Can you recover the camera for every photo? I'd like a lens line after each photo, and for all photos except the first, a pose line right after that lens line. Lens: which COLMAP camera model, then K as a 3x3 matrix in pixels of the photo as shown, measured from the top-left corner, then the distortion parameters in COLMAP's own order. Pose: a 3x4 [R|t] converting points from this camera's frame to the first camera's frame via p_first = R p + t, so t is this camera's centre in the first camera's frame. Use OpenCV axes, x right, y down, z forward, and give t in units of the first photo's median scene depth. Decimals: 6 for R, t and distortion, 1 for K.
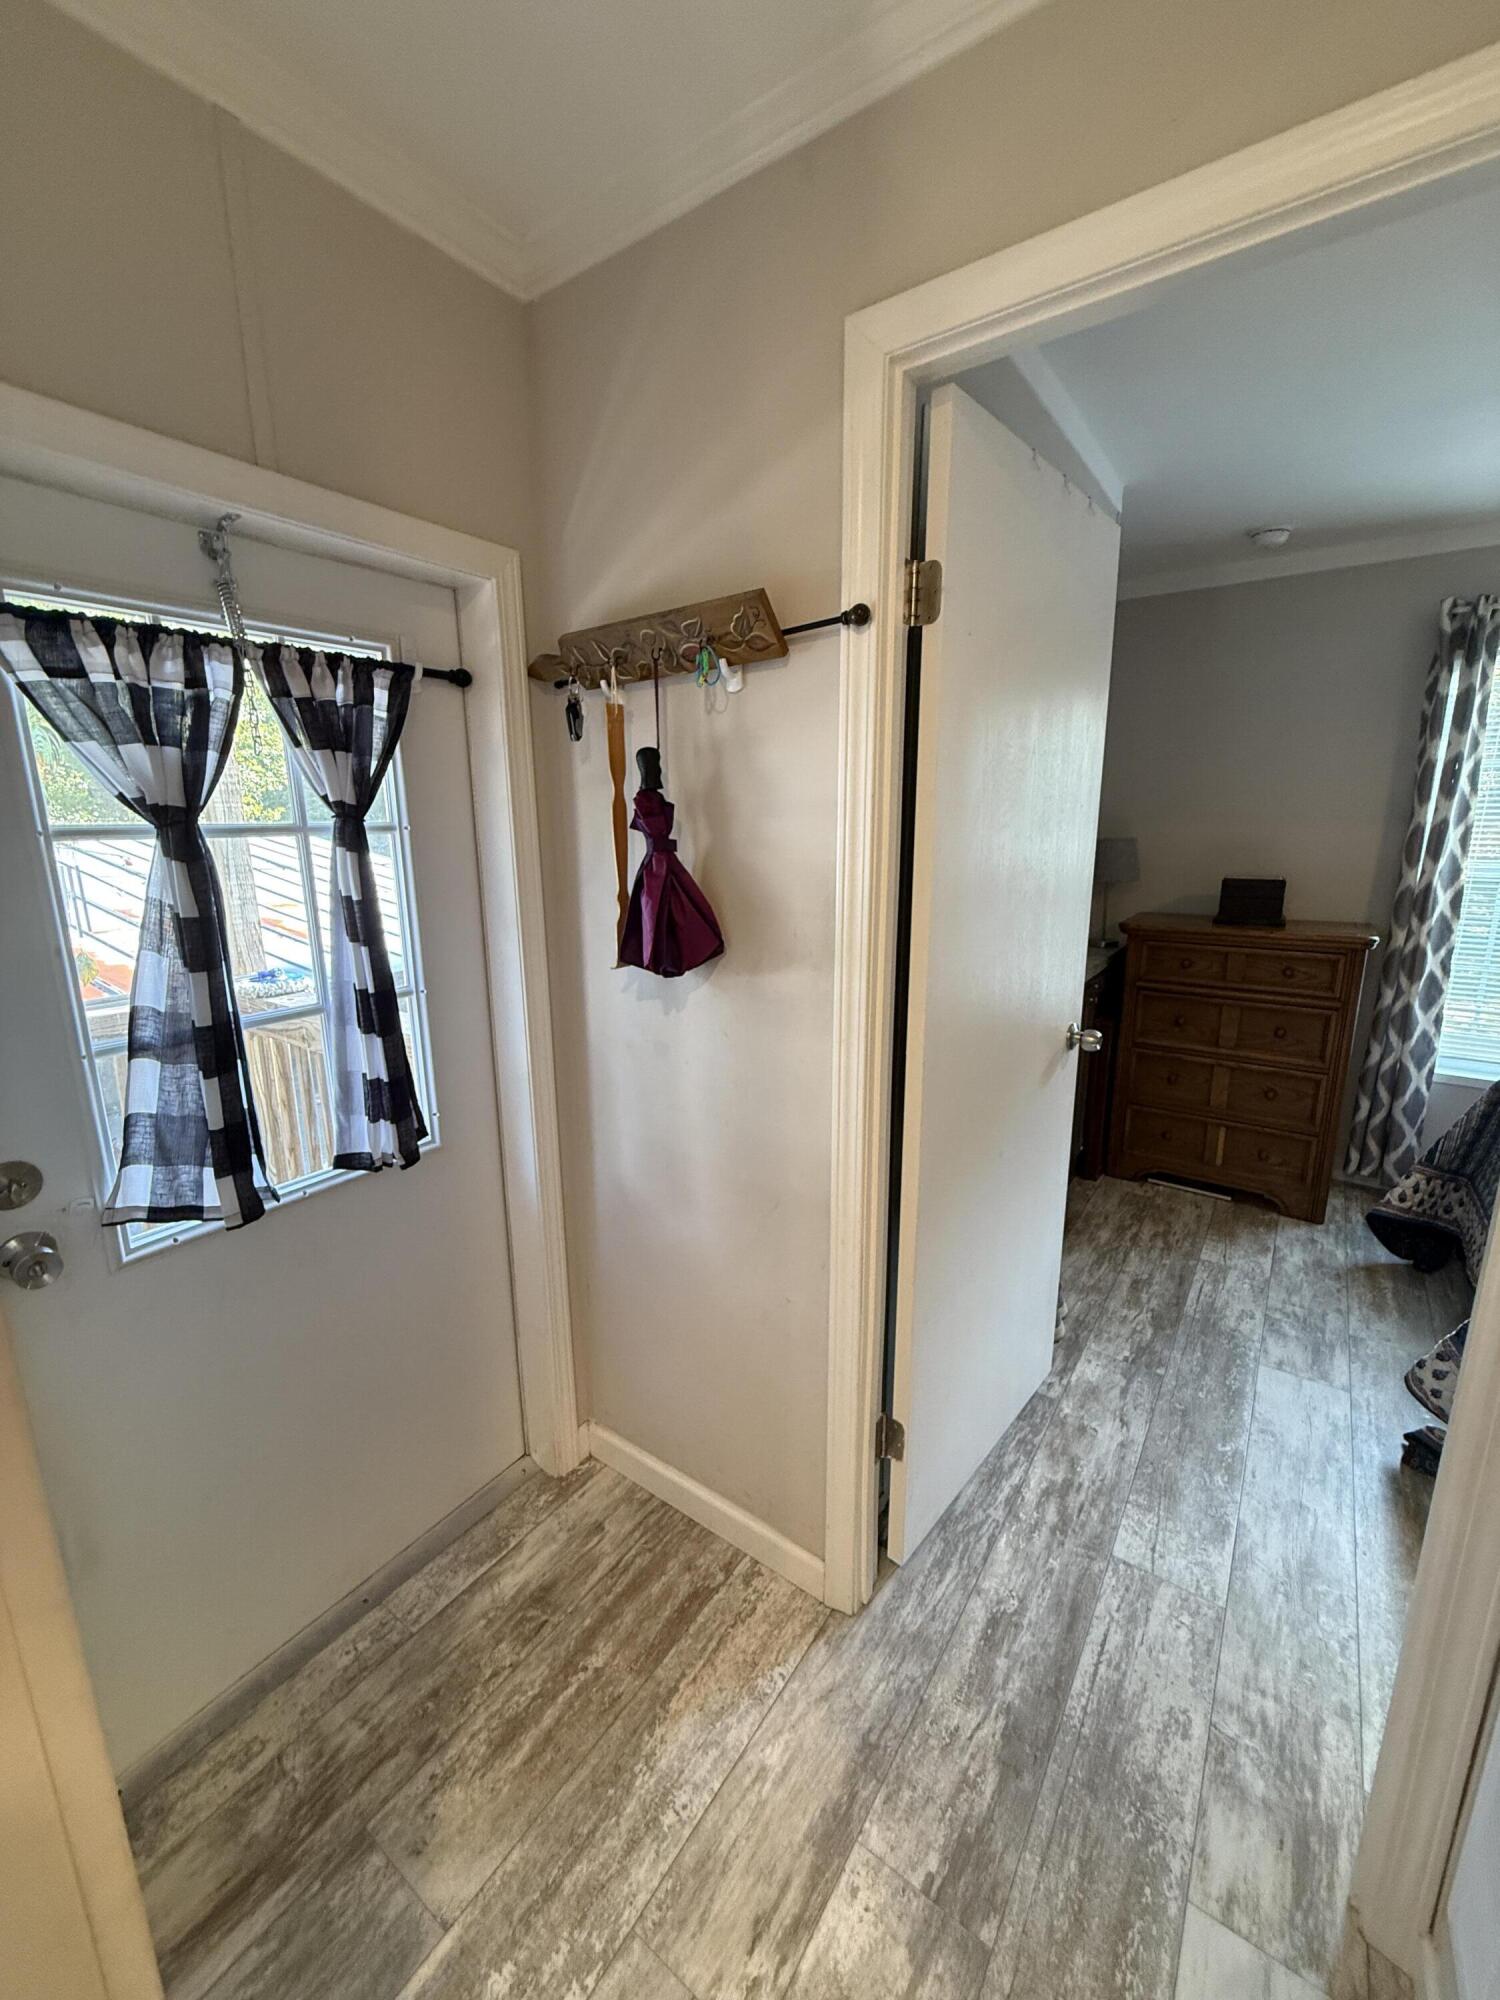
lens RADIAL K [[797.9, 0, 751.4], [0, 797.9, 992.6], [0, 0, 1]] dist [0.000460, 0.000003]
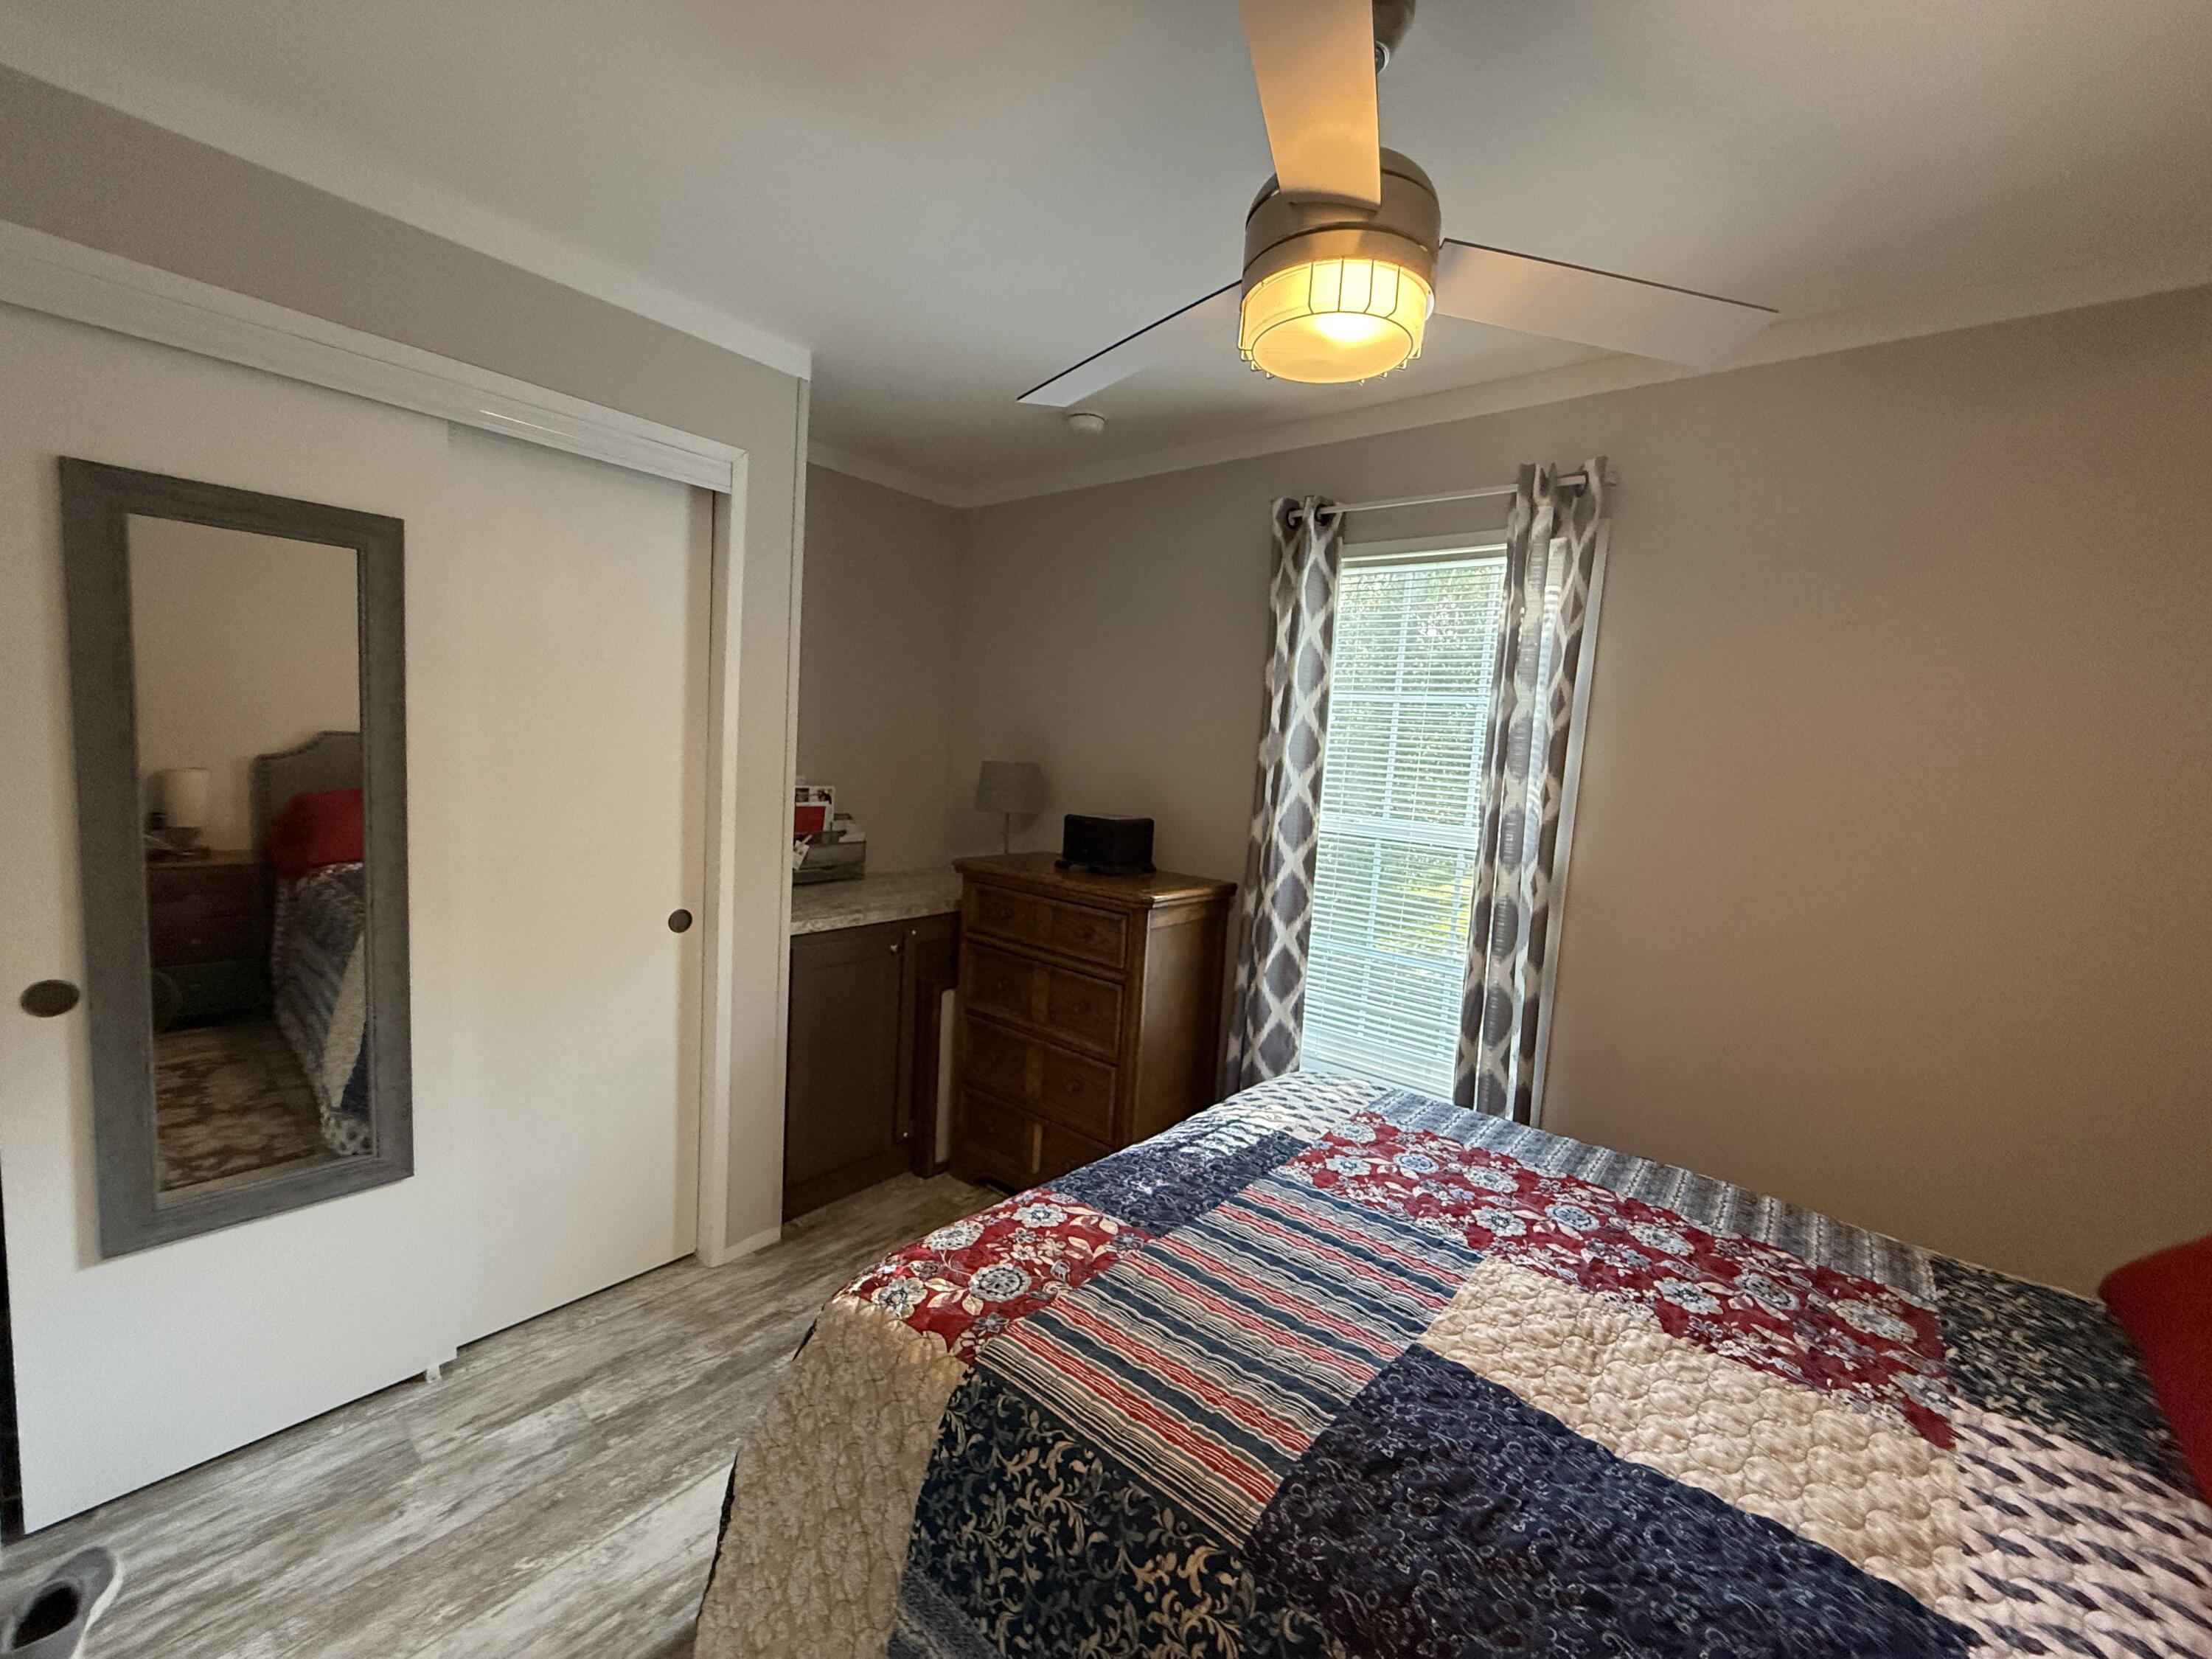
lens RADIAL K [[882.5, 0, 1105.6], [0, 882.5, 831.7], [0, 0, 1]] dist [0.000460, 0.000003]
pose [[0.994664, 0.074153, -0.071734, 0.843363], [-0.081877, 0.990382, -0.111533, -0.032508], [0.062774, 0.116811, 0.991168, 0.118853]]
